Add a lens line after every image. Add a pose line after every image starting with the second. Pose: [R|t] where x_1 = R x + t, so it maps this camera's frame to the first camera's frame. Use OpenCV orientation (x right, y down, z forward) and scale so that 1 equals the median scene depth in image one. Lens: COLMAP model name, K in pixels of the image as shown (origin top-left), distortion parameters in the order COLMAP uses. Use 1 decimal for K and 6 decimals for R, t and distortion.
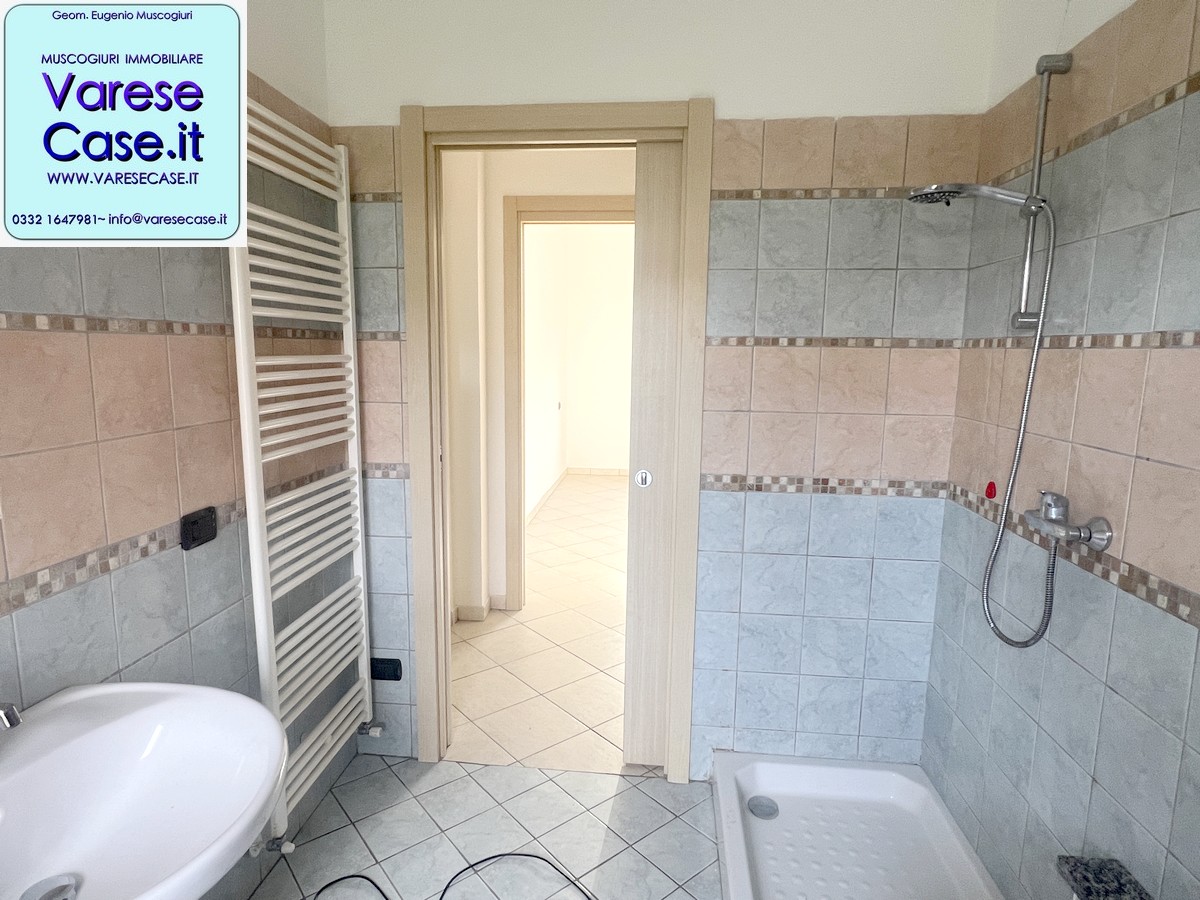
lens RADIAL K [[677.8, 0, 598.8], [0, 677.8, 456.0], [0, 0, 1]] dist [0.001047, 0.000061]
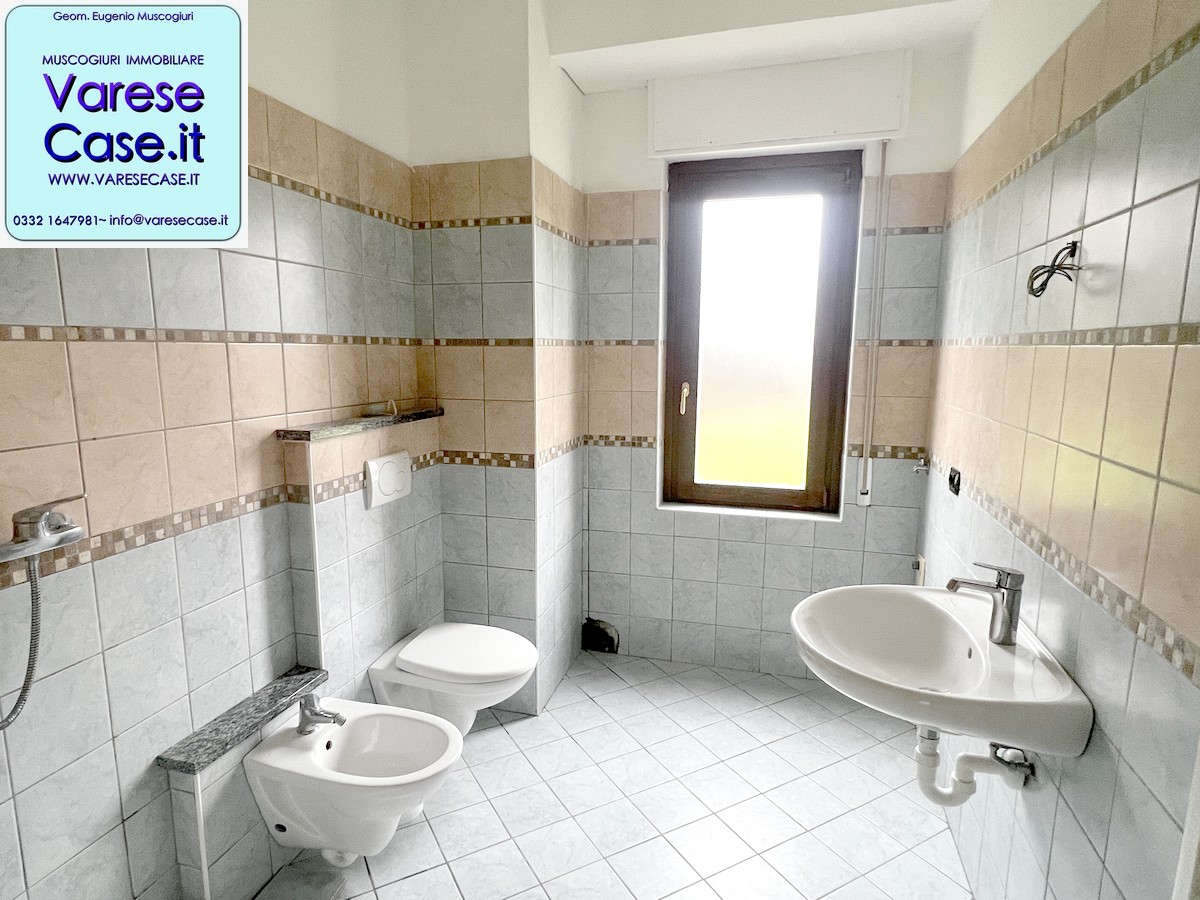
lens RADIAL K [[677.8, 0, 598.8], [0, 677.8, 456.0], [0, 0, 1]] dist [0.001047, 0.000061]
pose [[-0.986138, -0.045239, 0.159644, -0.207040], [0.006105, 0.951572, 0.307364, -0.309513], [-0.165817, 0.304078, -0.938105, 1.914704]]
